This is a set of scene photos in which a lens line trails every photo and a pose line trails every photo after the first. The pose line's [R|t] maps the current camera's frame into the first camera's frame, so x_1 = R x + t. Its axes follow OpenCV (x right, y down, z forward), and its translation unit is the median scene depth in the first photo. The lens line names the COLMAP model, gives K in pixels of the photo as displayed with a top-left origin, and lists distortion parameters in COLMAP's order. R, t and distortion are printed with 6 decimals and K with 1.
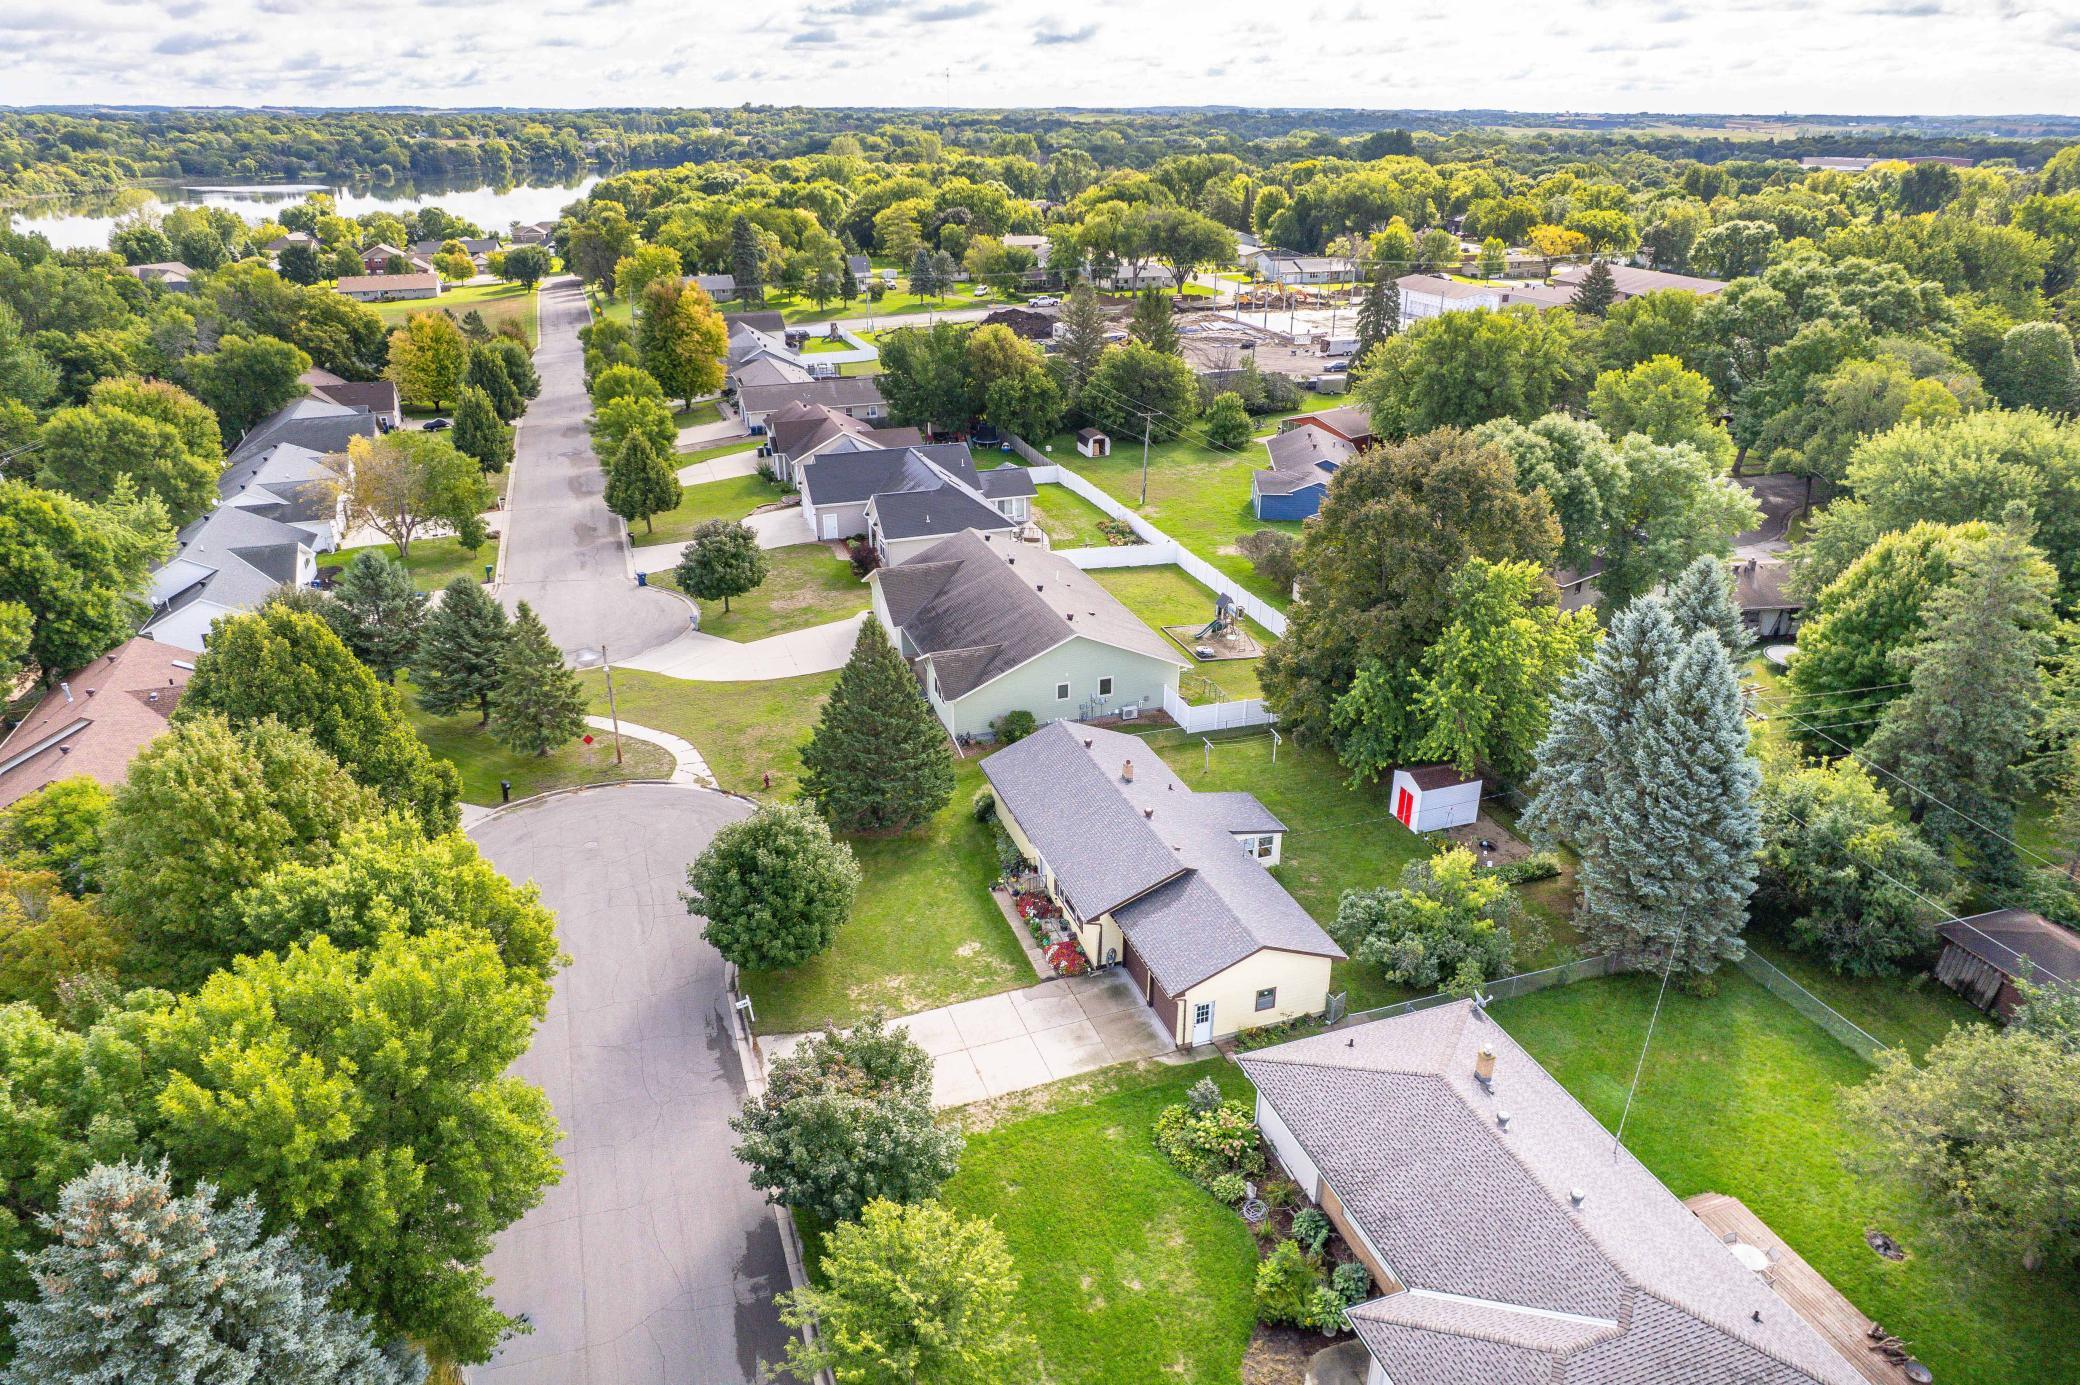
lens RADIAL K [[1336.0, 0, 1047.2], [0, 1336.0, 687.3], [0, 0, 1]] dist [-0.090141, 0.084031]
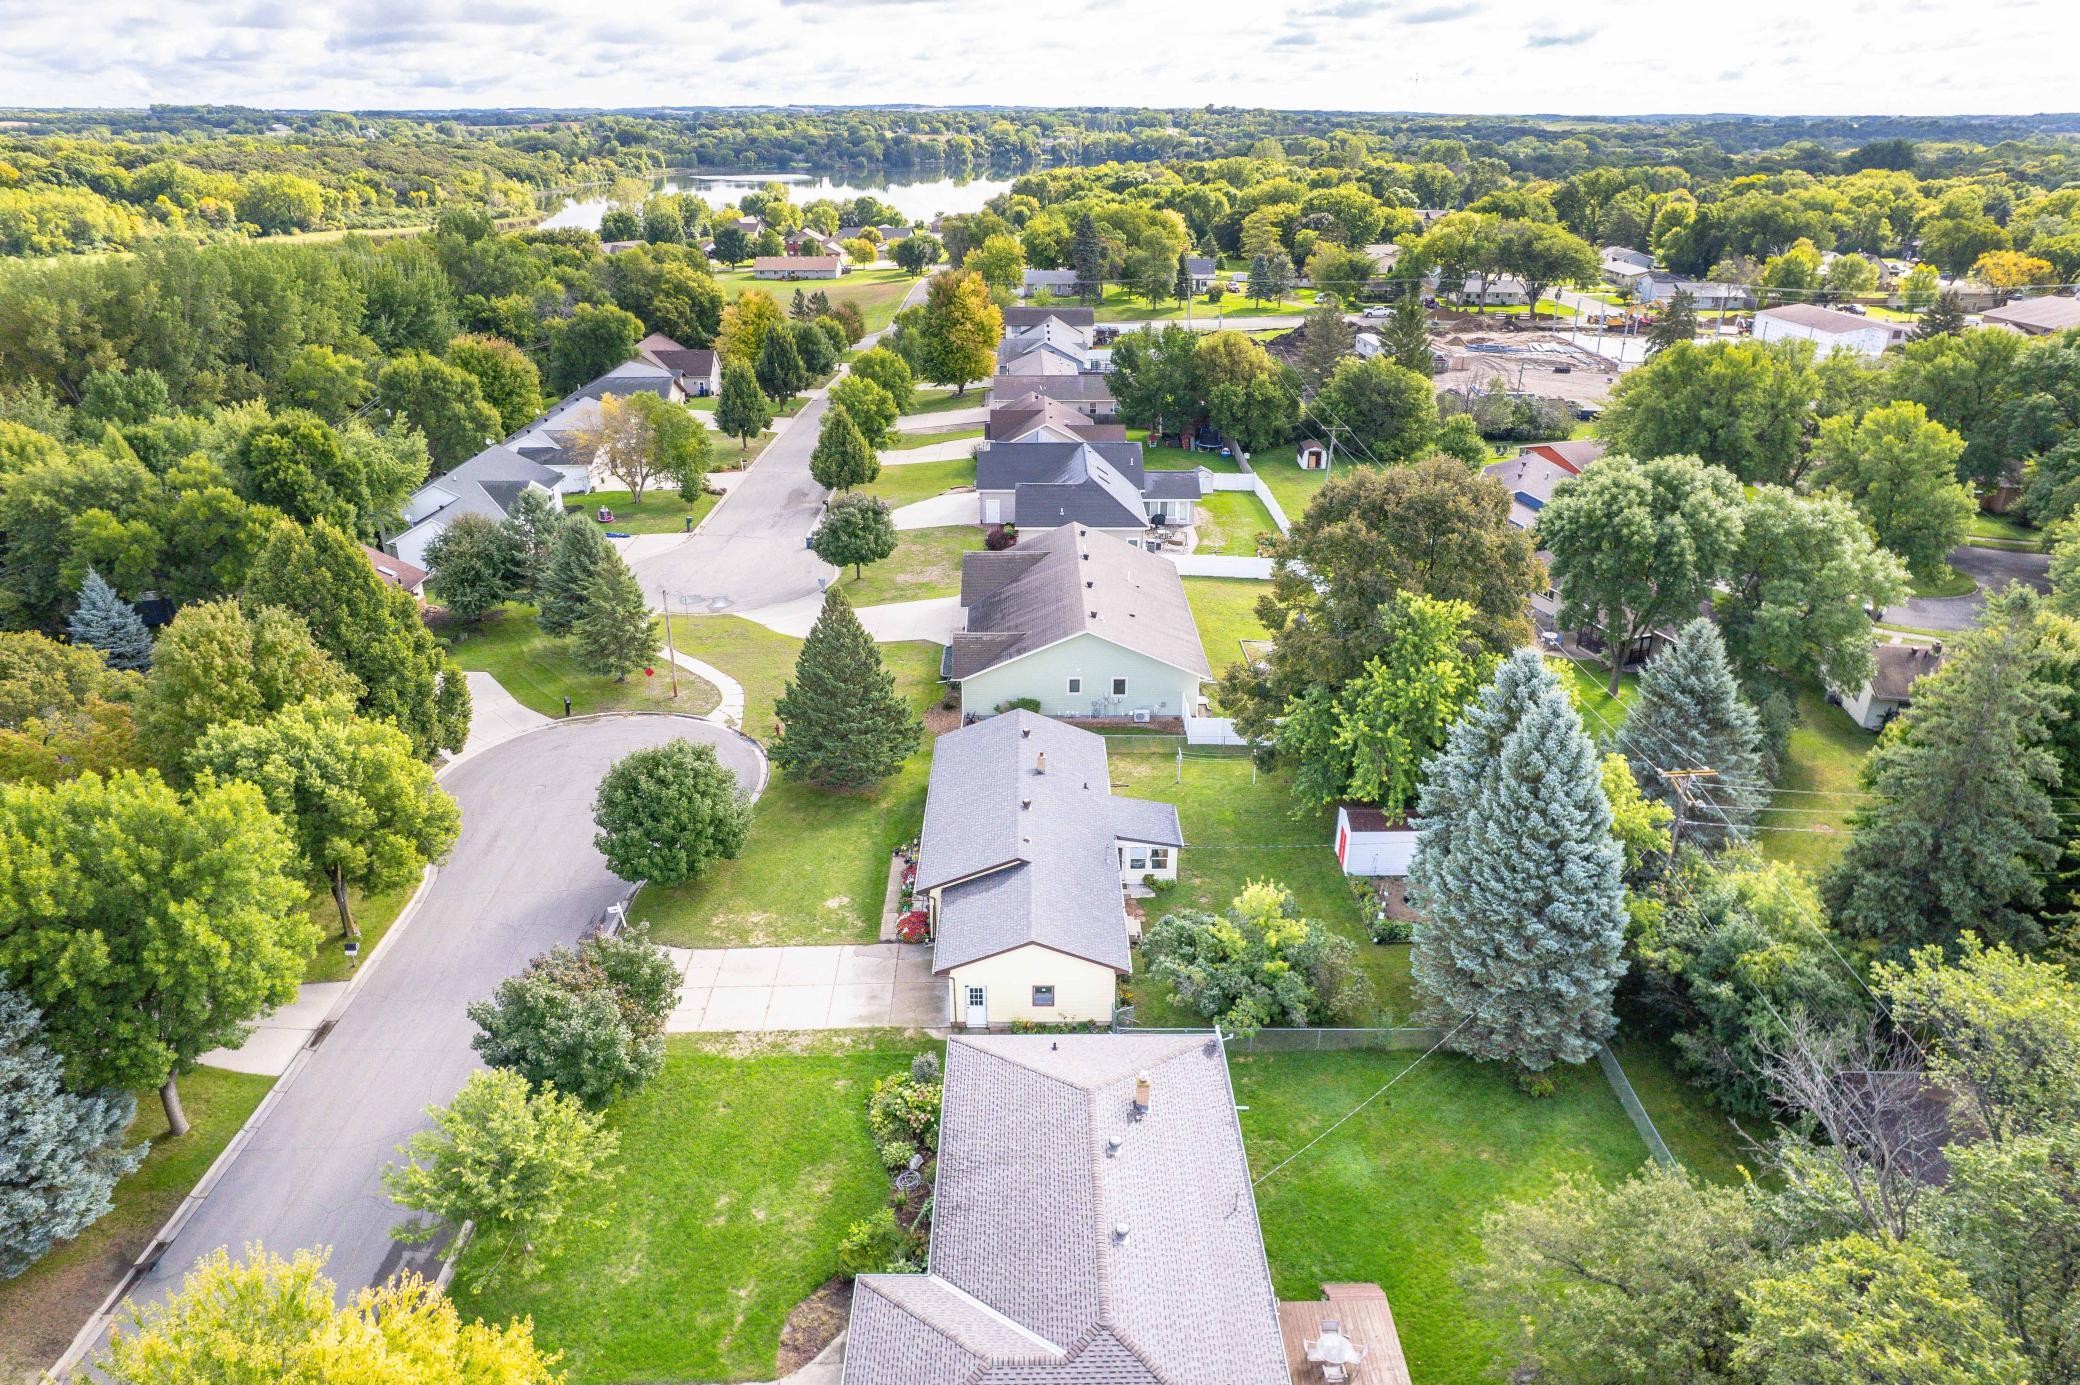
lens RADIAL K [[1336.0, 0, 1047.2], [0, 1336.0, 687.3], [0, 0, 1]] dist [-0.090141, 0.084031]
pose [[0.947393, 0.129163, -0.292853, 0.130884], [-0.129631, 0.991401, 0.017896, -0.005039], [0.292646, 0.021008, 0.955990, 0.008239]]
